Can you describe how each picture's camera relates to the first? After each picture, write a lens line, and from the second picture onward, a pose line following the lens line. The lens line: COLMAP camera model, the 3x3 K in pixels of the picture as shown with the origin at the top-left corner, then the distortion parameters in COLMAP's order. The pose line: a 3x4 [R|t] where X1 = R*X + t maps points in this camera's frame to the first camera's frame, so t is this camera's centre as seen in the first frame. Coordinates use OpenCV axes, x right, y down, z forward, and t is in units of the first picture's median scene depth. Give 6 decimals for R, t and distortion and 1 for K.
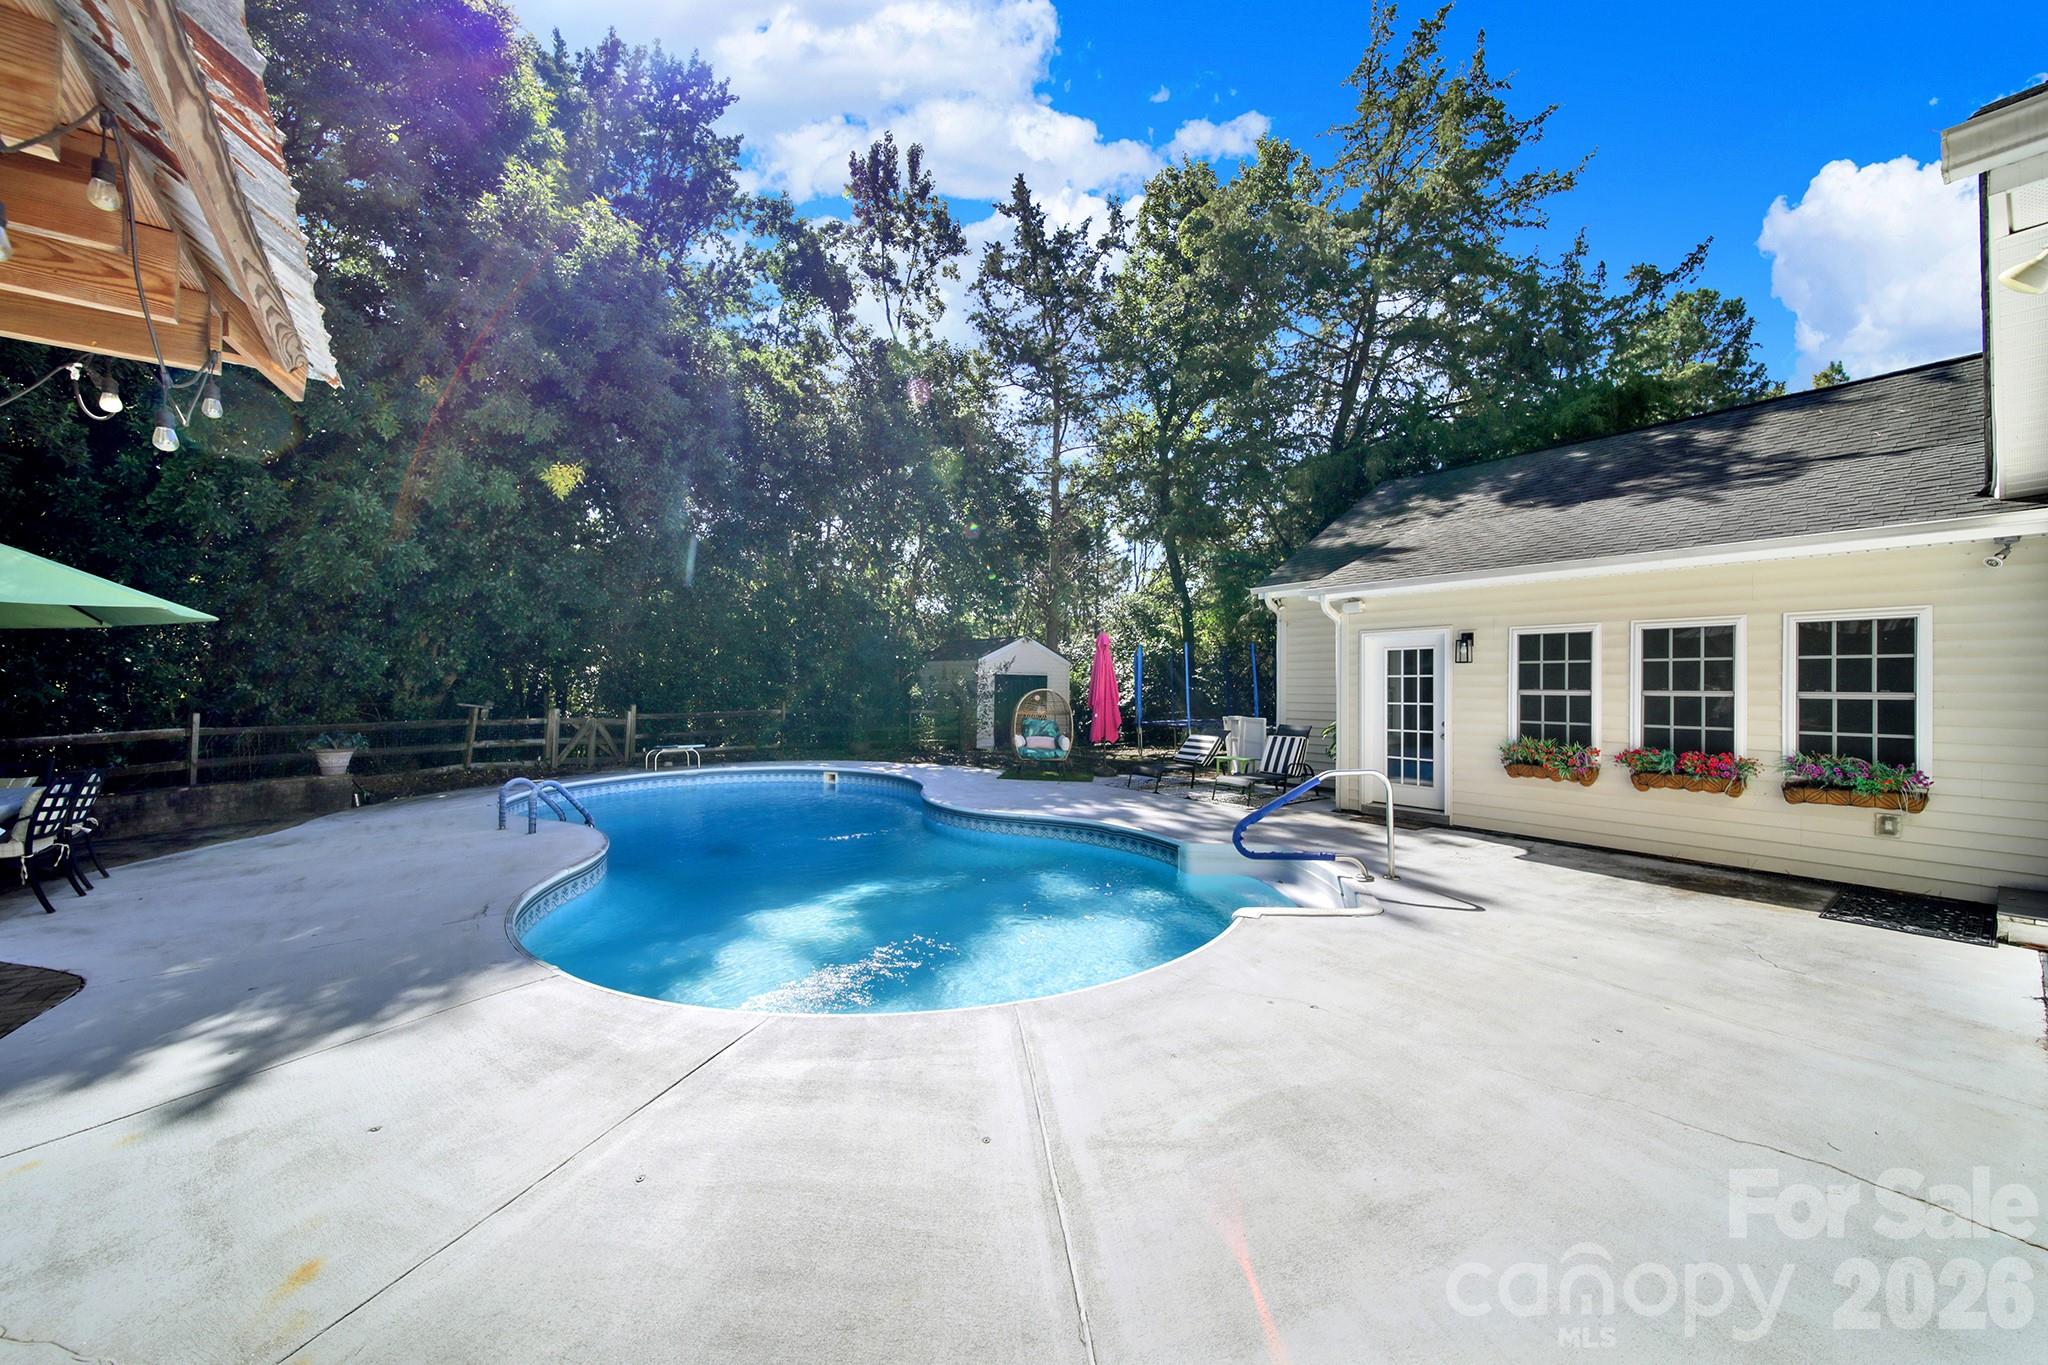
lens RADIAL K [[742.6, 0, 1029.5], [0, 742.6, 690.0], [0, 0, 1]] dist [-0.001980, -0.000133]
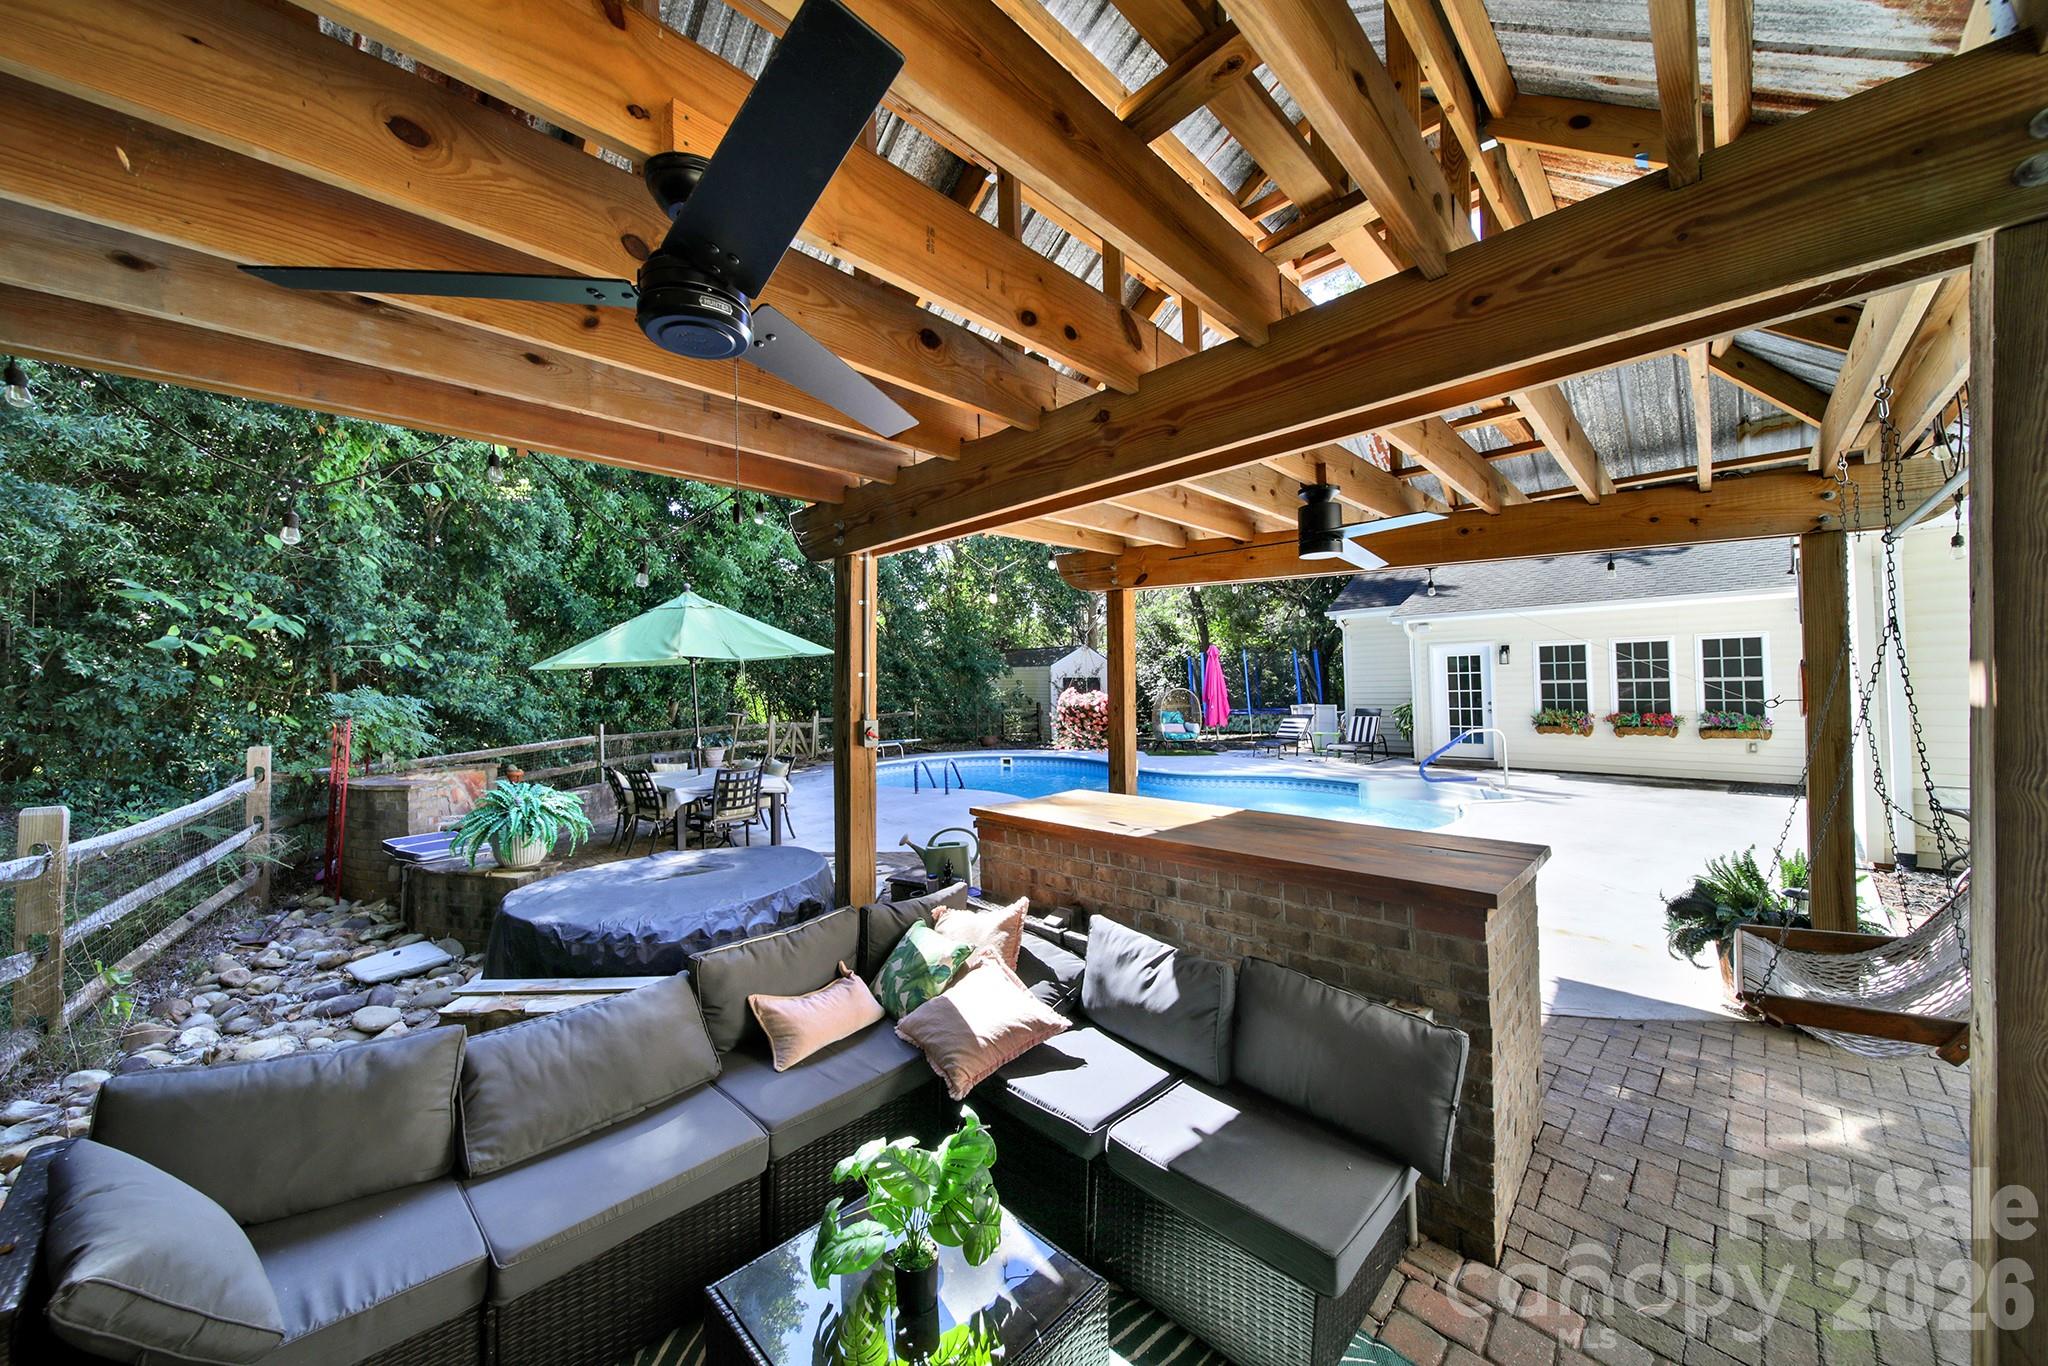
lens RADIAL K [[742.6, 0, 1017.5], [0, 742.6, 678.4], [0, 0, 1]] dist [-0.001980, -0.000133]
pose [[0.991773, -0.026037, 0.125331, -0.718034], [0.027954, 0.999517, -0.013565, -0.015092], [-0.124918, 0.016956, 0.992022, -0.494386]]
